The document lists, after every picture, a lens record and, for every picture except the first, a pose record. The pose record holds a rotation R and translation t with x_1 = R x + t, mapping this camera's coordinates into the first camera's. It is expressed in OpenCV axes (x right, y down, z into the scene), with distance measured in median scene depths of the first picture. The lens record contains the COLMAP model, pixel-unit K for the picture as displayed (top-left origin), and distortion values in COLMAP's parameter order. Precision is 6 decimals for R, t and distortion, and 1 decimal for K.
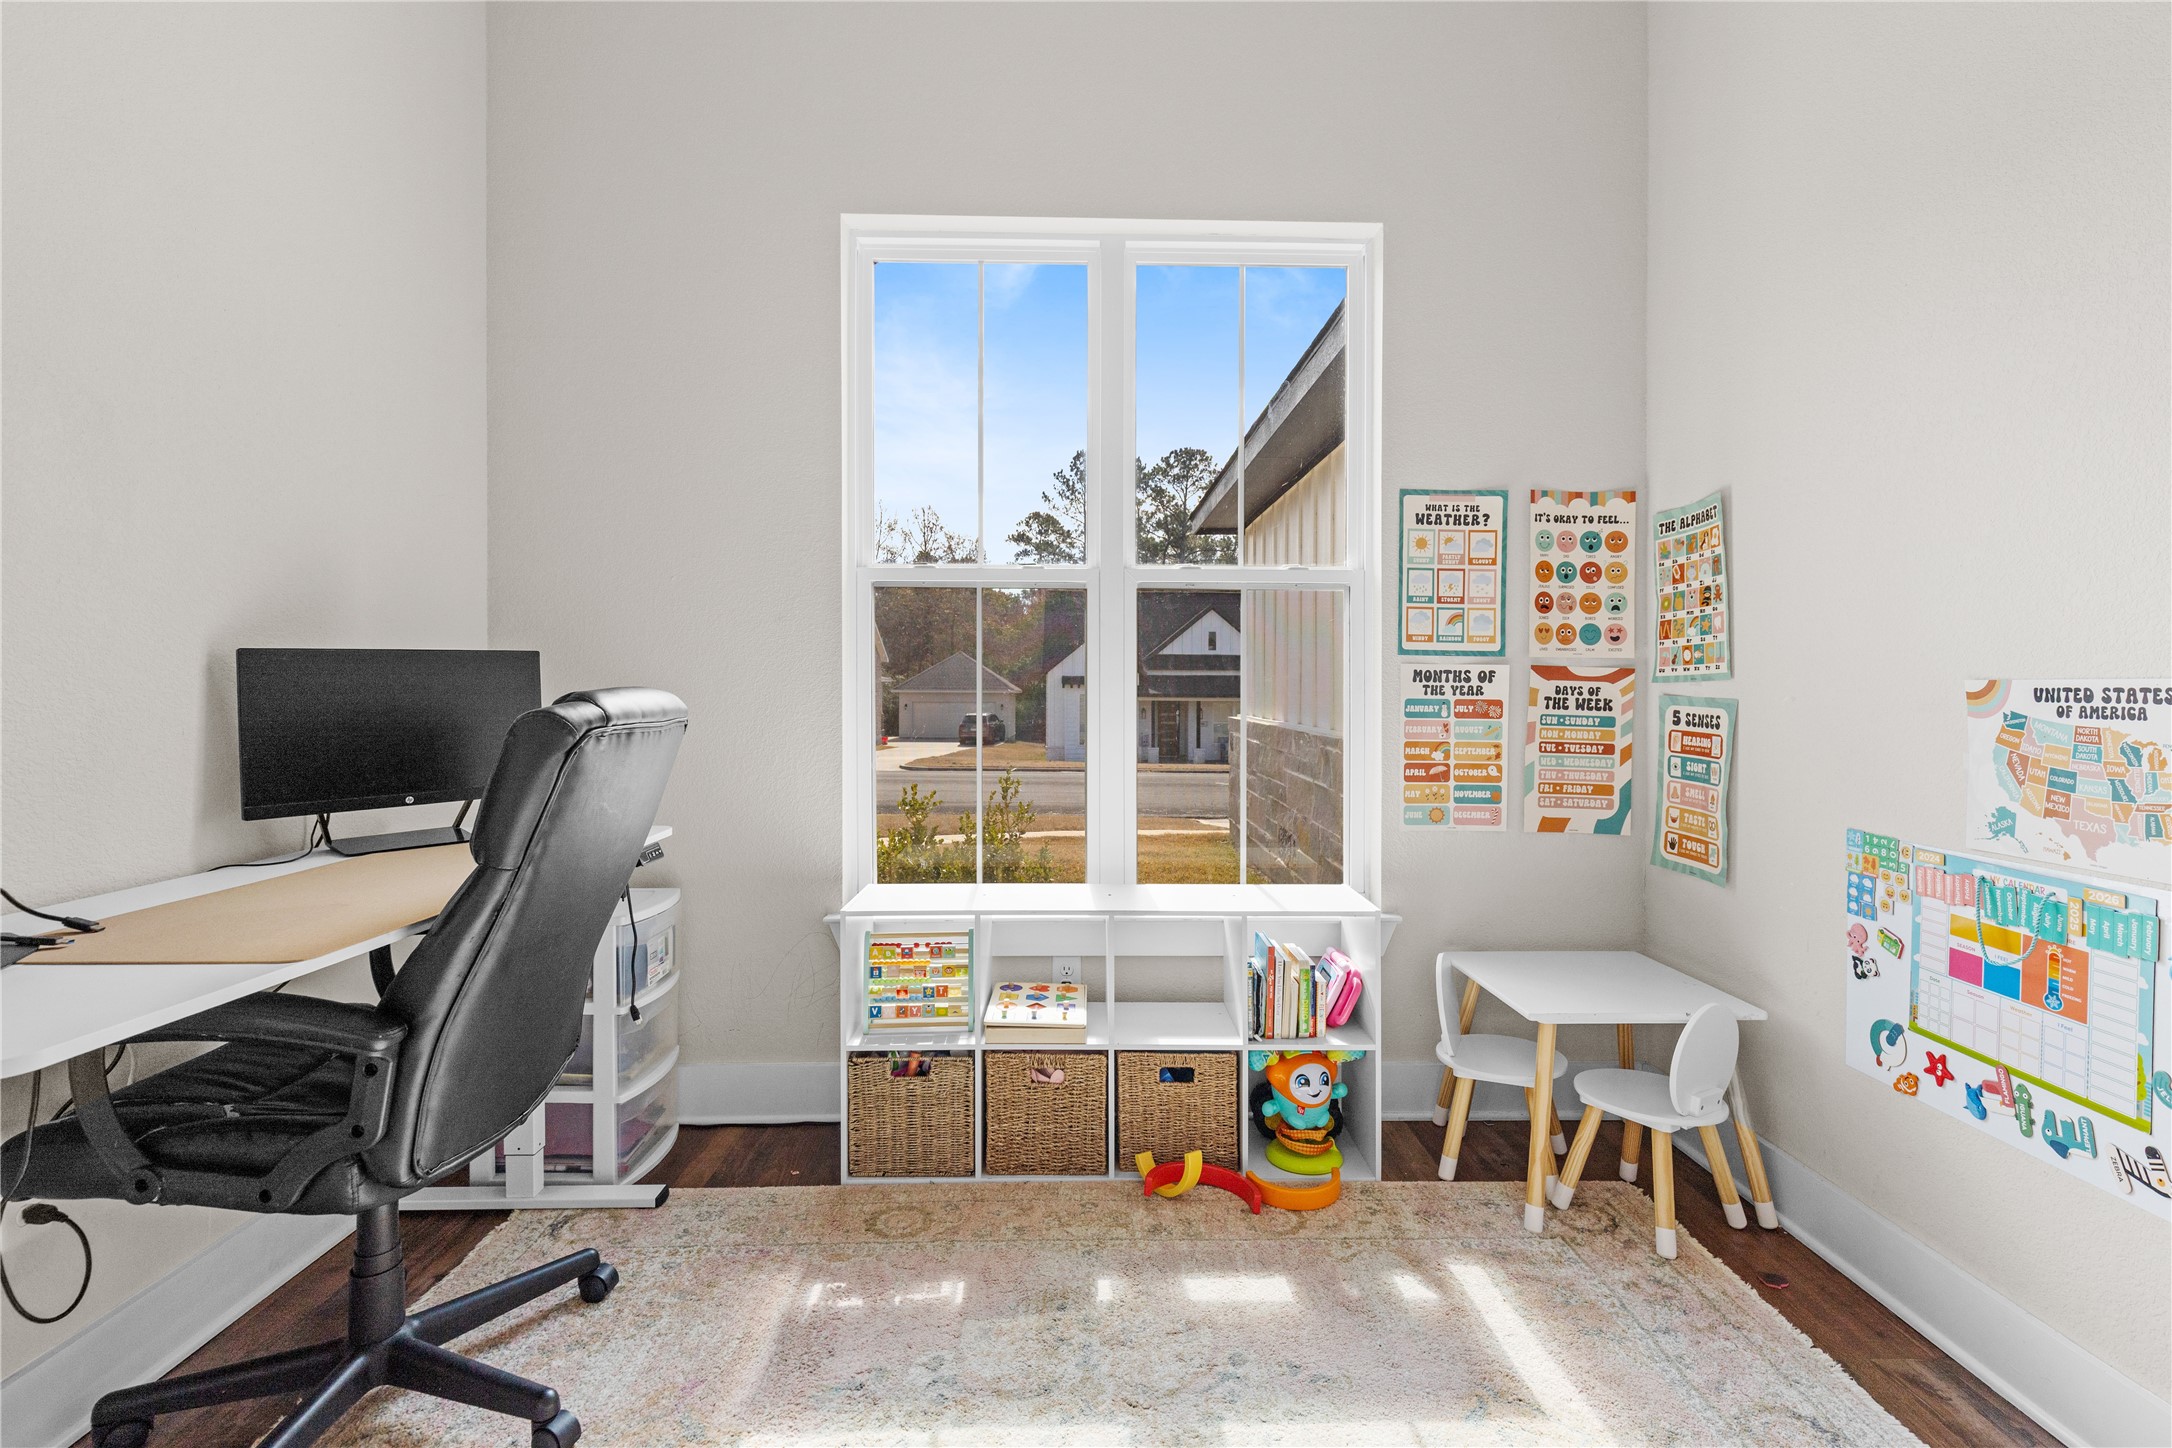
lens RADIAL K [[993.4, 0, 1107.8], [0, 993.4, 697.7], [0, 0, 1]] dist [0.002423, -0.001259]
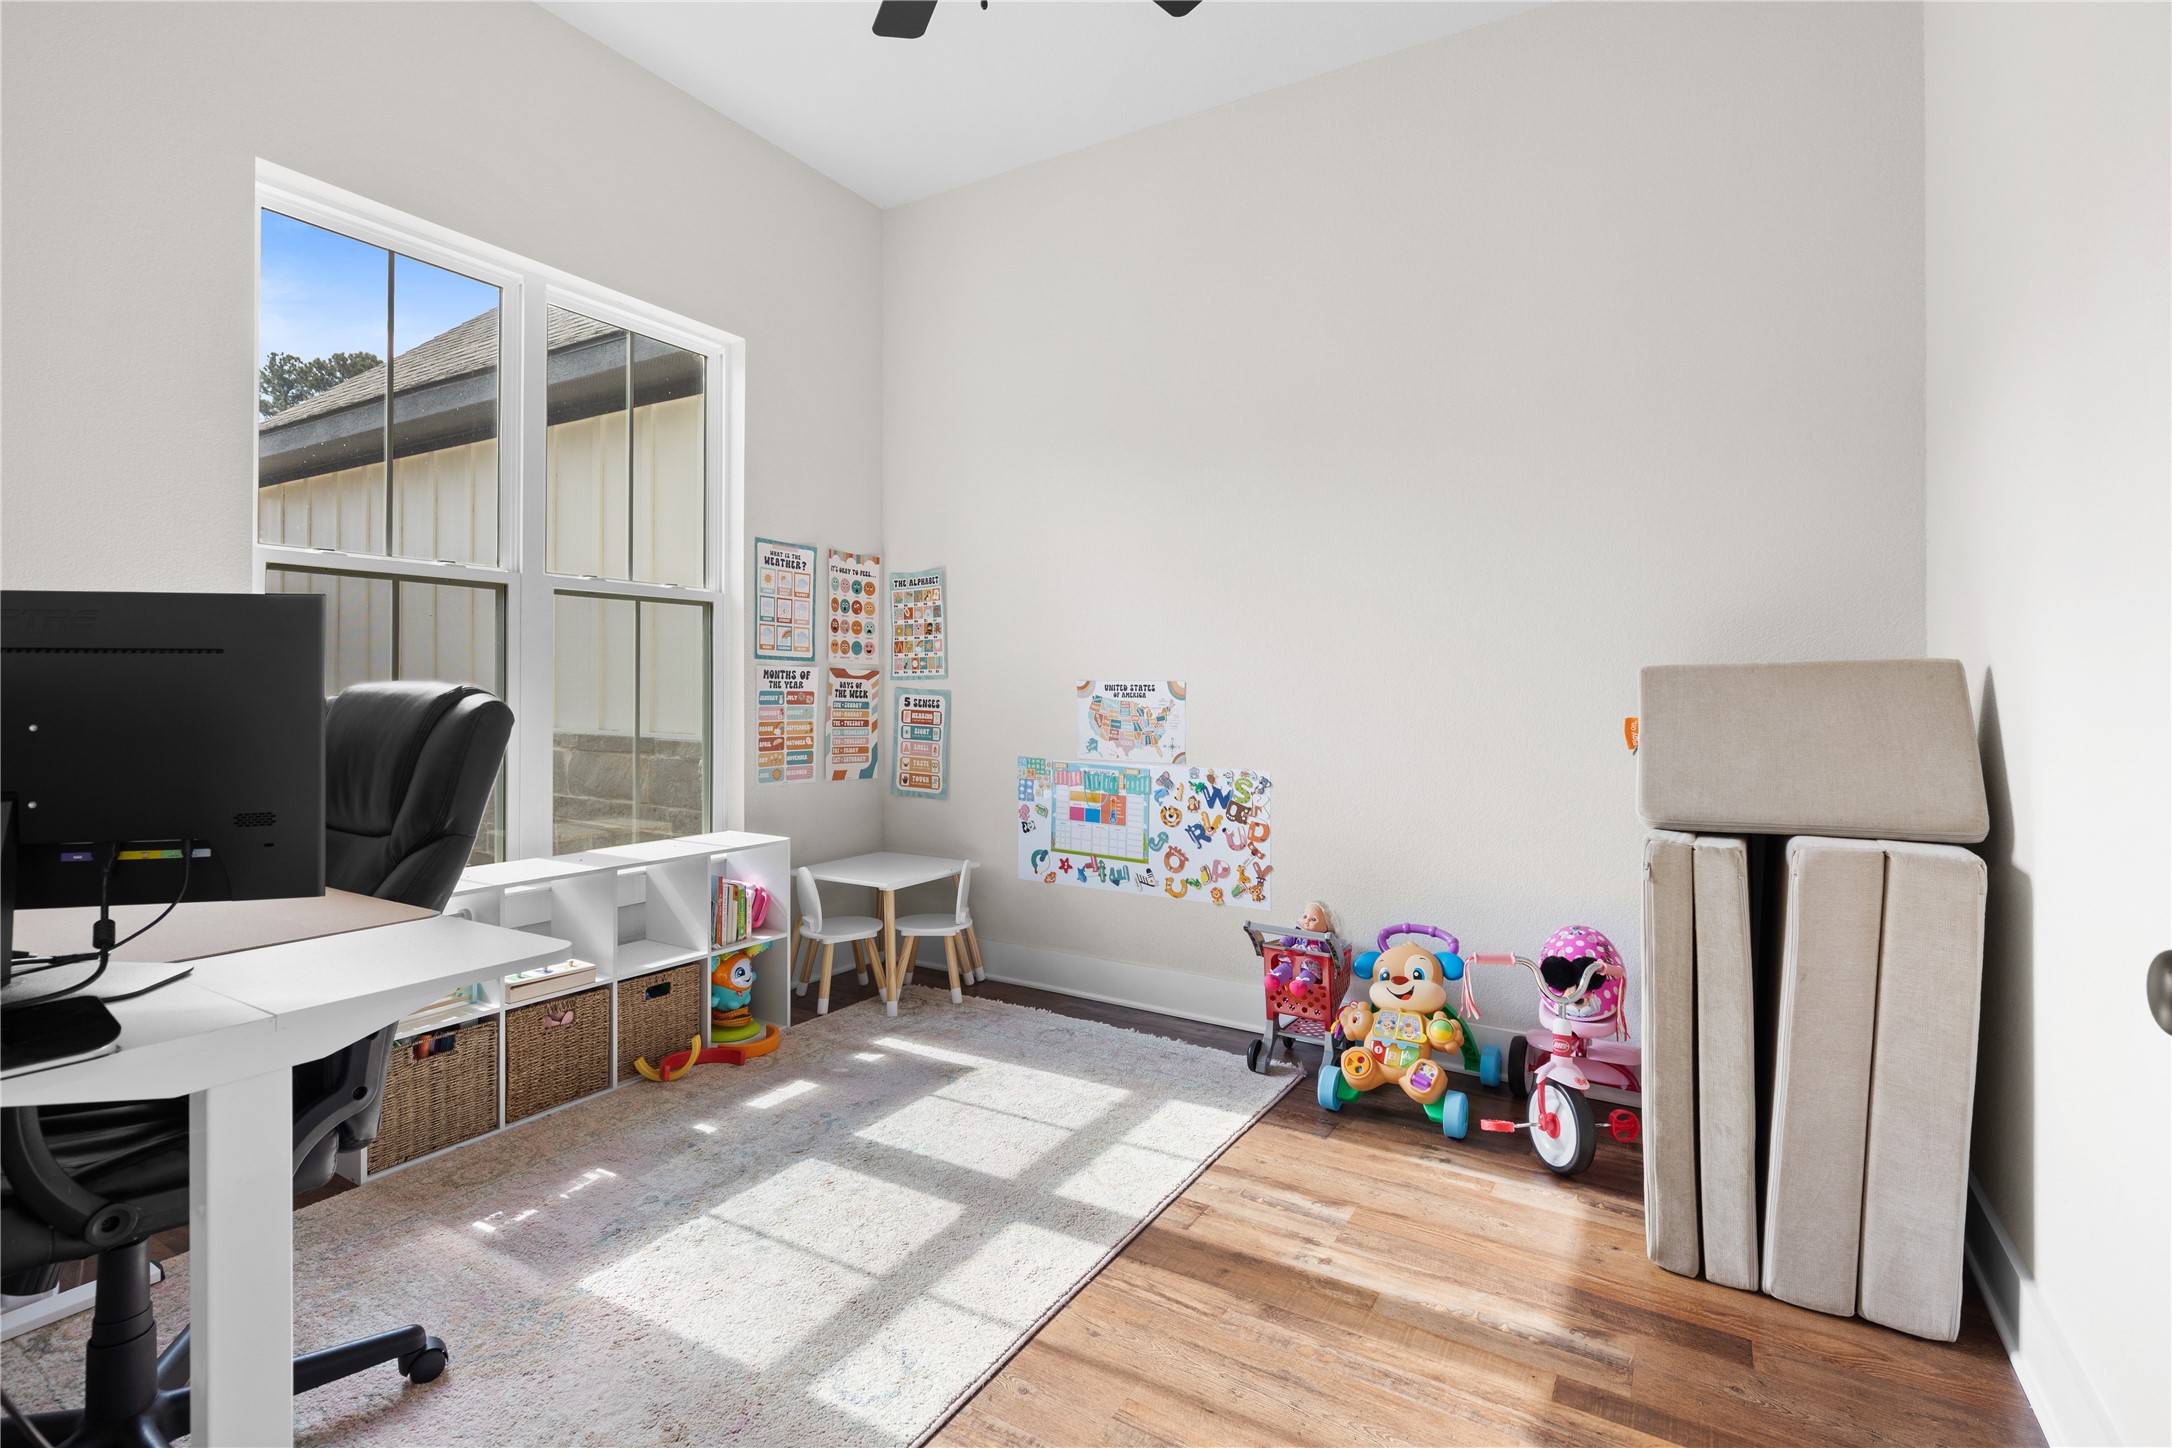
lens RADIAL K [[993.4, 0, 1085.1], [0, 993.4, 692.8], [0, 0, 1]] dist [0.002423, -0.001259]
pose [[0.545529, -0.005854, 0.838072, -0.683673], [0.004031, 0.999982, 0.004362, -0.000814], [-0.838083, 0.000999, 0.545543, -0.138663]]
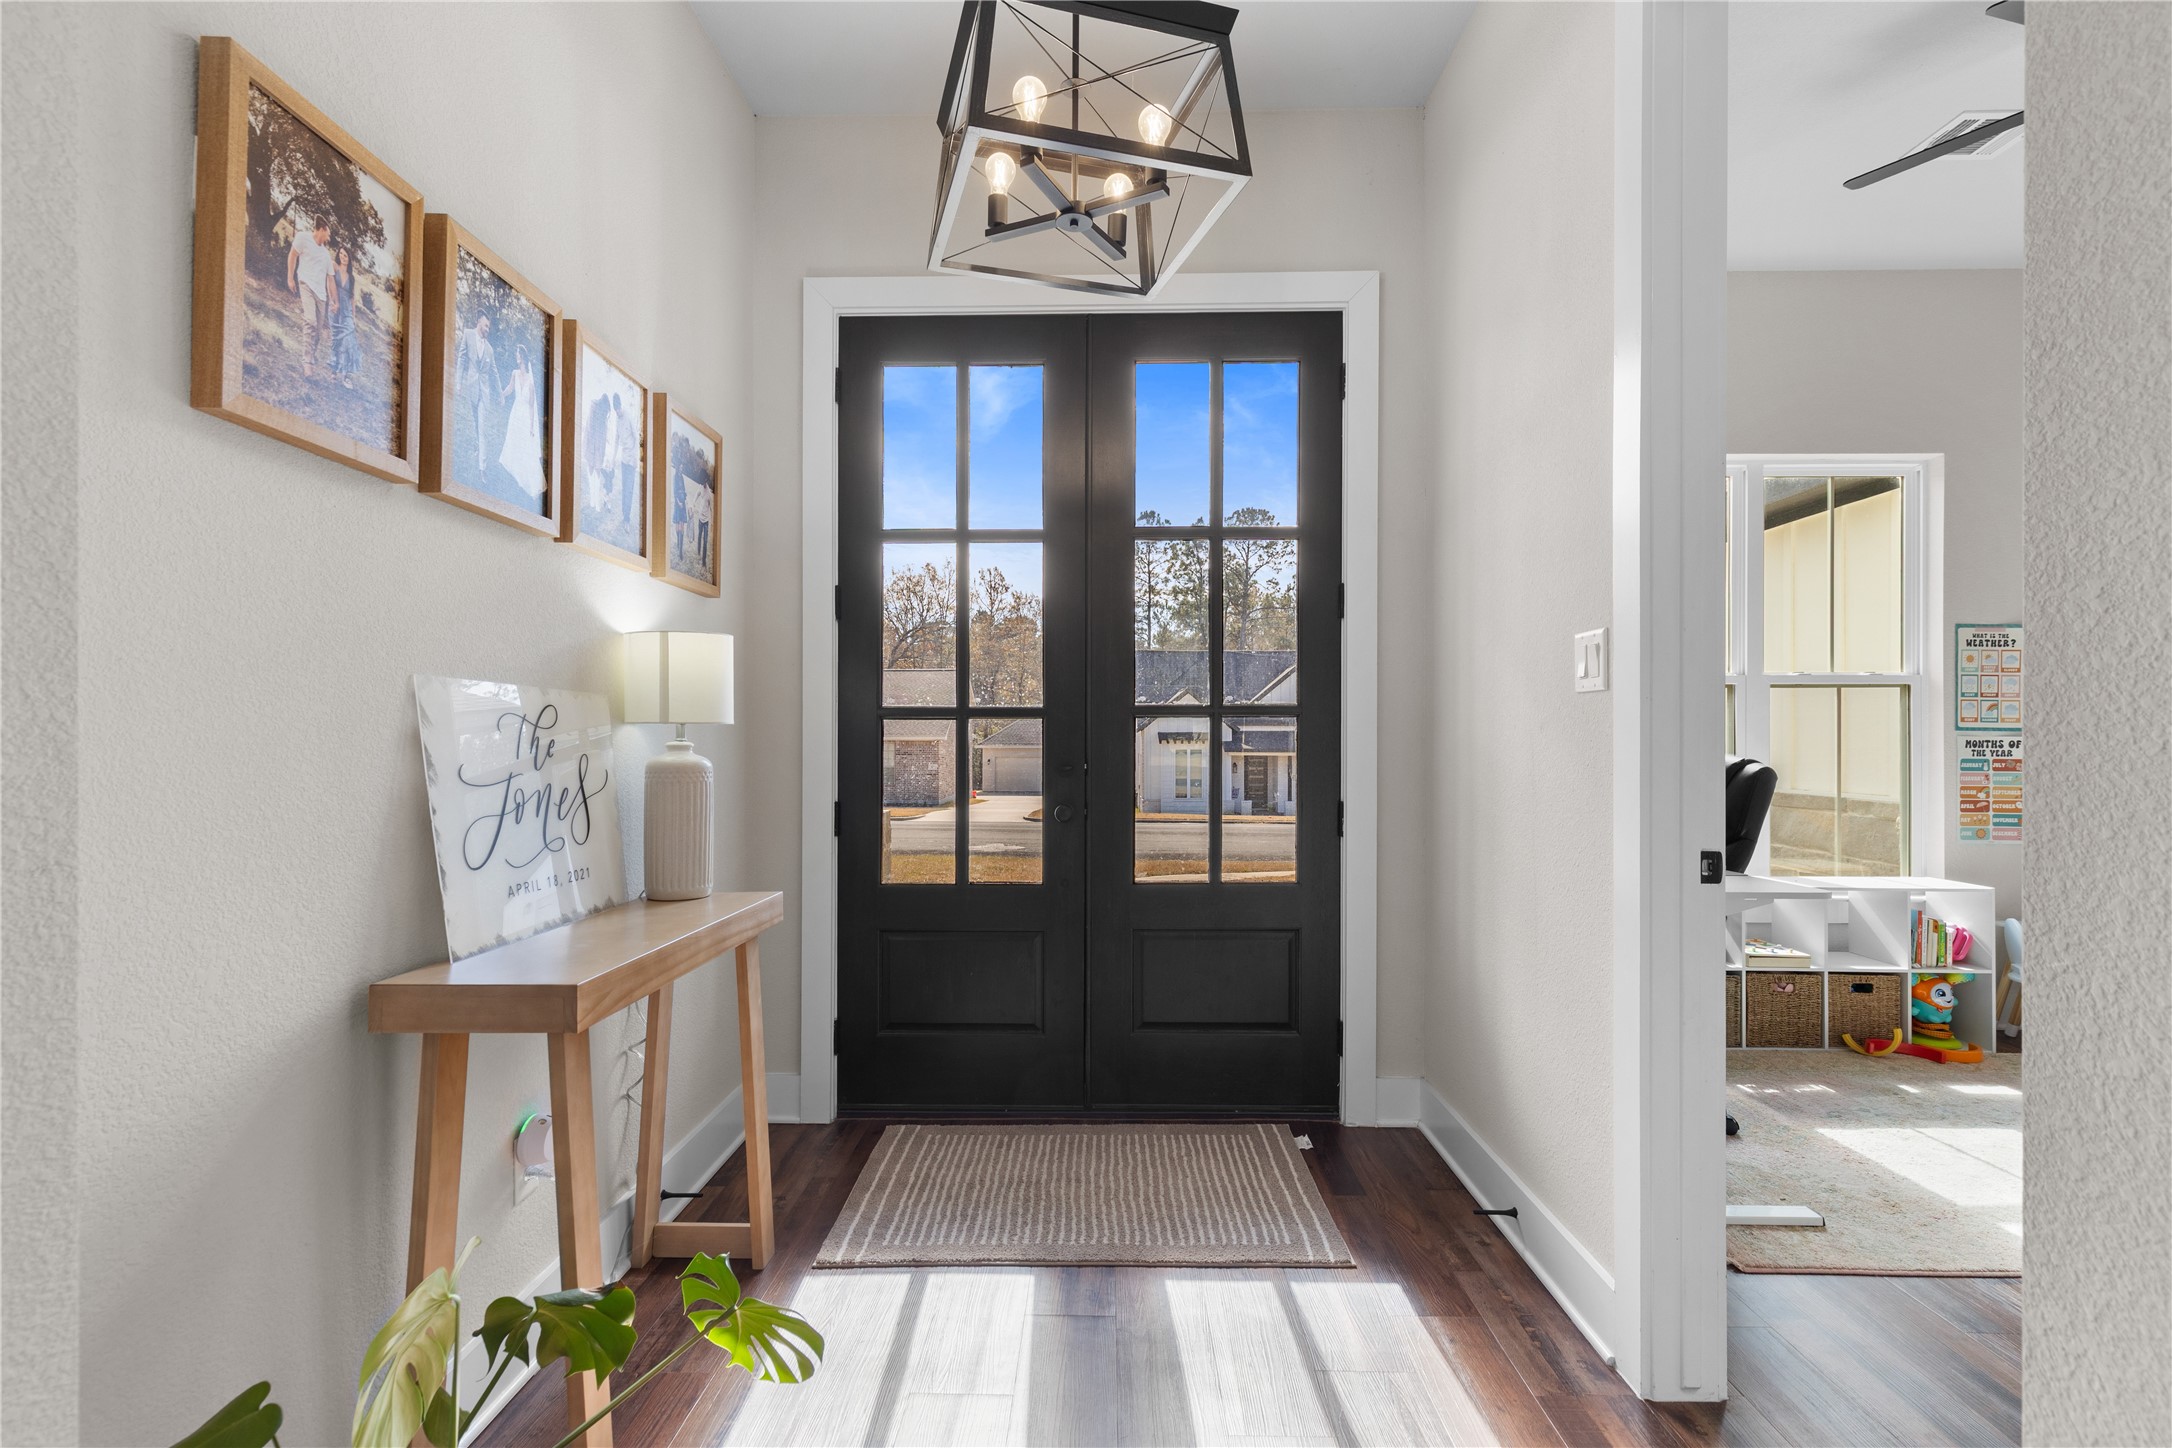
lens RADIAL K [[993.4, 0, 1080.7], [0, 993.4, 743.3], [0, 0, 1]] dist [0.002423, -0.001259]
pose [[0.998552, -0.003369, -0.053683, -1.125817], [0.002885, 0.999955, -0.009089, -0.014744], [0.053711, 0.008921, 0.998517, -0.712596]]
